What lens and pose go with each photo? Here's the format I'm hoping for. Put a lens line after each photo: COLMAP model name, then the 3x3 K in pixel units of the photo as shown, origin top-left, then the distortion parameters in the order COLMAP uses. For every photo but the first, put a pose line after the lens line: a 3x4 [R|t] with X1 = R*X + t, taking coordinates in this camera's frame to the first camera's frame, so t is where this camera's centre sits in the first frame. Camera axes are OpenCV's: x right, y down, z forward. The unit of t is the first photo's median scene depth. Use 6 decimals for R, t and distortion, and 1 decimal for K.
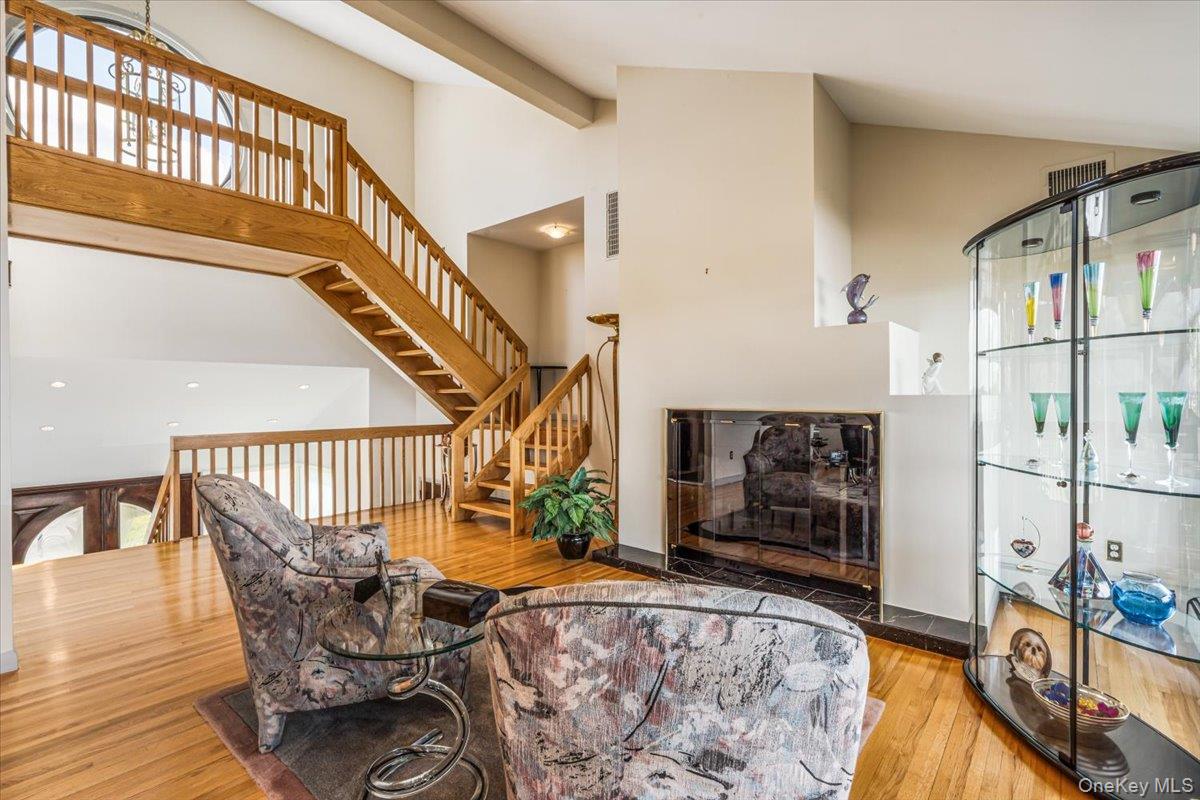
lens RADIAL K [[554.9, 0, 601.5], [0, 554.9, 392.9], [0, 0, 1]] dist [-0.005309, 0.000281]
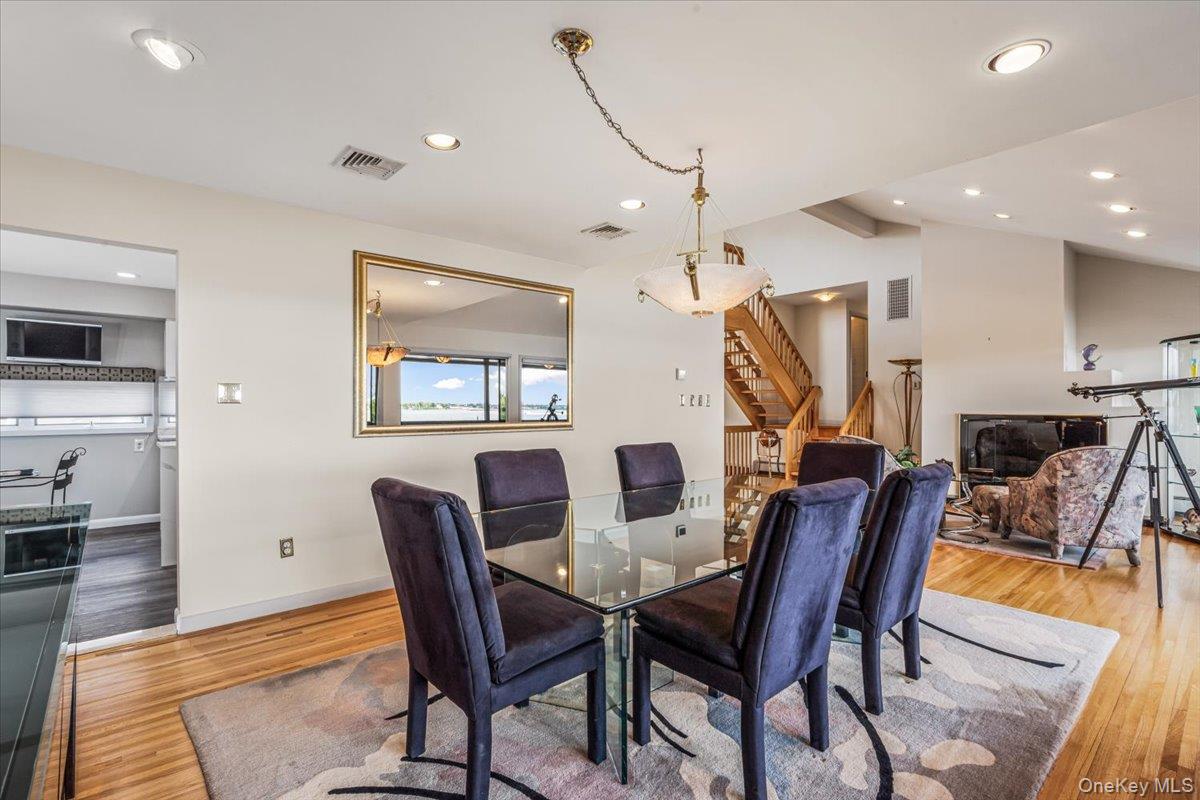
lens RADIAL K [[554.9, 0, 601.9], [0, 554.9, 404.0], [0, 0, 1]] dist [-0.005309, 0.000281]
pose [[0.988179, 0.004116, -0.153251, -1.079532], [-0.004513, 0.999987, -0.002243, 0.006104], [0.153240, 0.002908, 0.988185, -1.359541]]
